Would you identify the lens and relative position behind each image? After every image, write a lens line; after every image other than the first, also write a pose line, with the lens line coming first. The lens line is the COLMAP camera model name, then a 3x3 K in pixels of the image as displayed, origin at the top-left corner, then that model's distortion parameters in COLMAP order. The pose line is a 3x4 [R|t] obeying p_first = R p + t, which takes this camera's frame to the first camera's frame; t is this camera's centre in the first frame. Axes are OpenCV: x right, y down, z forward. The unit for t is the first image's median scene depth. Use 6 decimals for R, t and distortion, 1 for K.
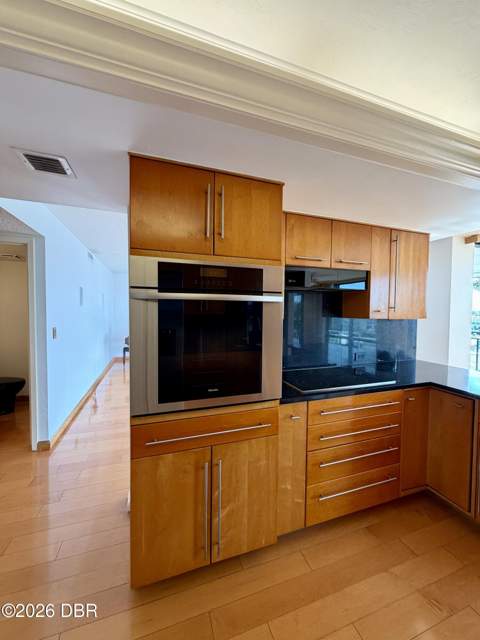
lens RADIAL K [[254.0, 0, 238.5], [0, 254.0, 318.8], [0, 0, 1]] dist [-0.001593, 0.000944]
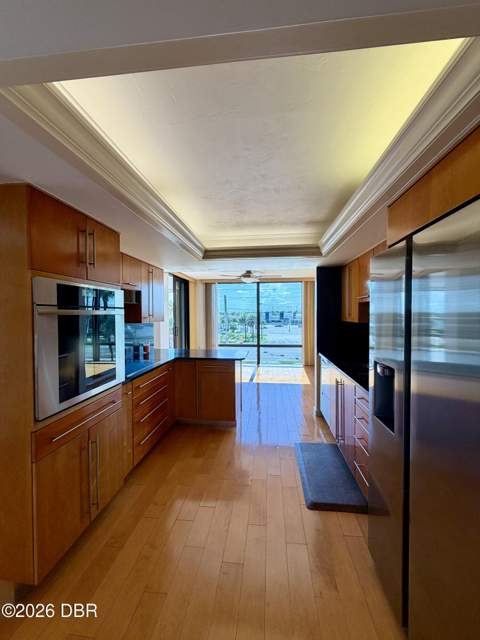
lens RADIAL K [[254.0, 0, 242.0], [0, 254.0, 319.9], [0, 0, 1]] dist [-0.001593, 0.000944]
pose [[0.429743, -0.028402, 0.902505, -0.769251], [0.029708, 0.999409, 0.017306, -0.038233], [-0.902463, 0.019374, 0.430332, -0.211656]]
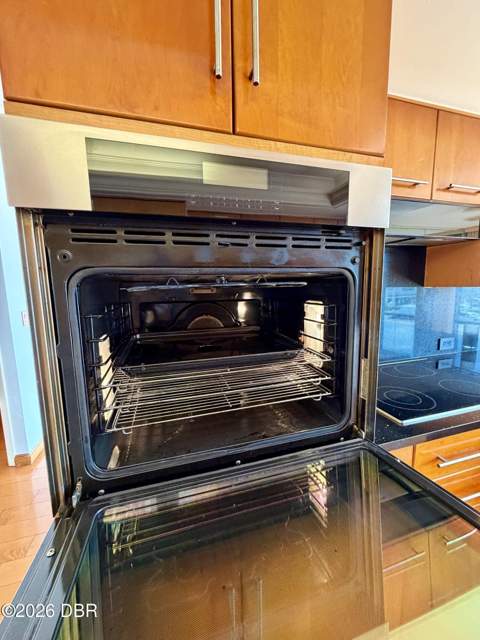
lens RADIAL K [[254.0, 0, 239.1], [0, 254.0, 320.7], [0, 0, 1]] dist [-0.001593, 0.000944]
pose [[0.998308, -0.022156, -0.053765, -0.063401], [0.027823, 0.993865, 0.107047, -0.000188], [0.051063, -0.108361, 0.992799, 0.474547]]
